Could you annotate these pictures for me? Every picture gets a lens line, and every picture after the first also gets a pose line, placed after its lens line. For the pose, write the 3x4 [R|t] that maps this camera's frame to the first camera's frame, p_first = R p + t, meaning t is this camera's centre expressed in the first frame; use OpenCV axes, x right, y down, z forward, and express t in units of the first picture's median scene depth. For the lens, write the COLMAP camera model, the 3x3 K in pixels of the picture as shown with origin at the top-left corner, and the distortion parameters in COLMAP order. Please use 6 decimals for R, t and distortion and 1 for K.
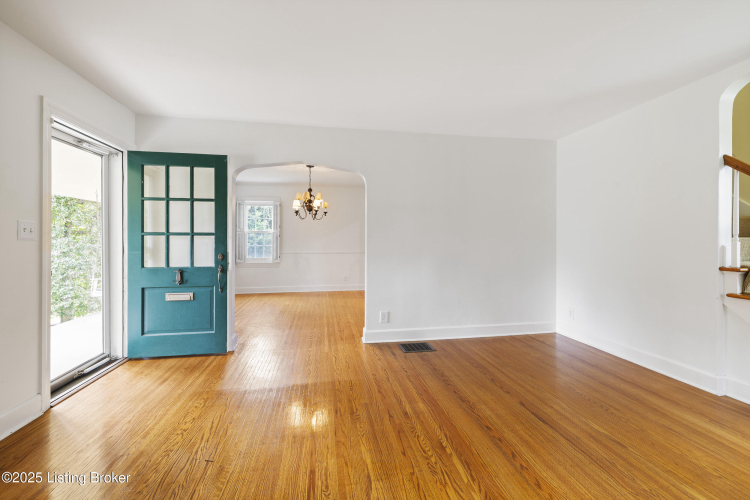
lens RADIAL K [[317.3, 0, 373.1], [0, 317.3, 245.0], [0, 0, 1]] dist [0.001515, 0.000274]
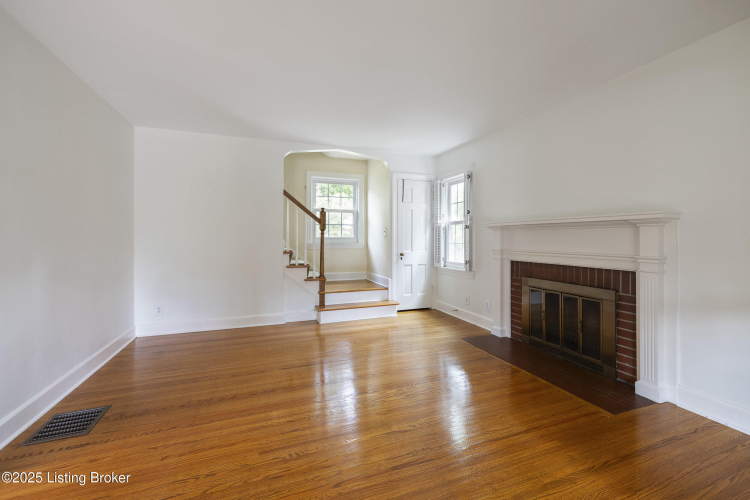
lens RADIAL K [[317.3, 0, 379.8], [0, 317.3, 241.7], [0, 0, 1]] dist [0.001515, 0.000274]
pose [[-0.194474, -0.010957, 0.980847, -0.827835], [0.011853, 0.999838, 0.013519, -0.007428], [-0.980836, 0.014255, -0.194313, 0.883231]]
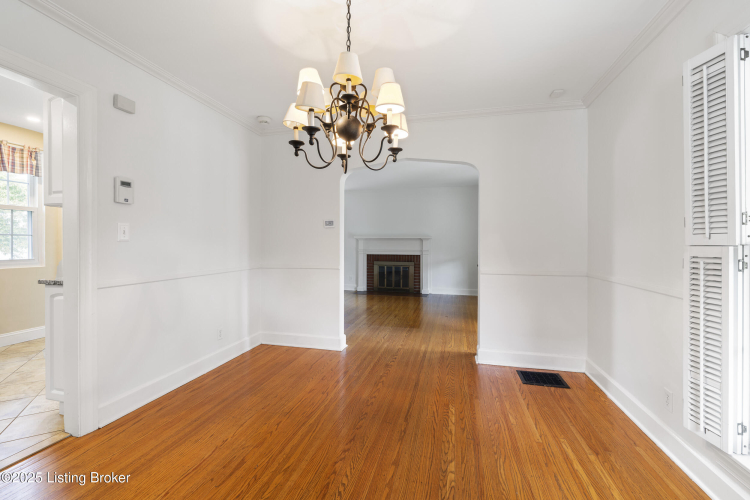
lens RADIAL K [[317.3, 0, 373.4], [0, 317.3, 245.3], [0, 0, 1]] dist [0.001515, 0.000274]
pose [[-0.915373, -0.007767, 0.402533, -0.824913], [-0.002312, 0.999899, 0.014035, -0.028870], [-0.402601, 0.011917, -0.915298, 3.060567]]
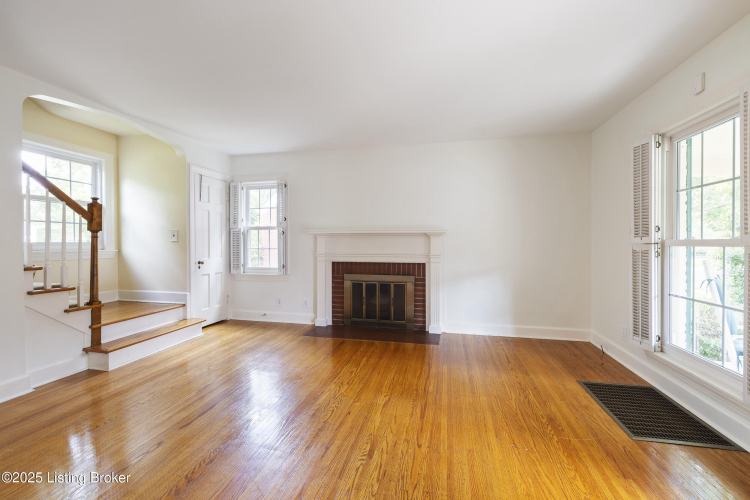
lens RADIAL K [[317.3, 0, 376.1], [0, 317.3, 243.3], [0, 0, 1]] dist [0.001515, 0.000274]
pose [[-0.926503, -0.001327, 0.376285, -0.366784], [0.003027, 0.999935, 0.010980, -0.018090], [-0.376275, 0.011312, -0.926439, 1.644354]]
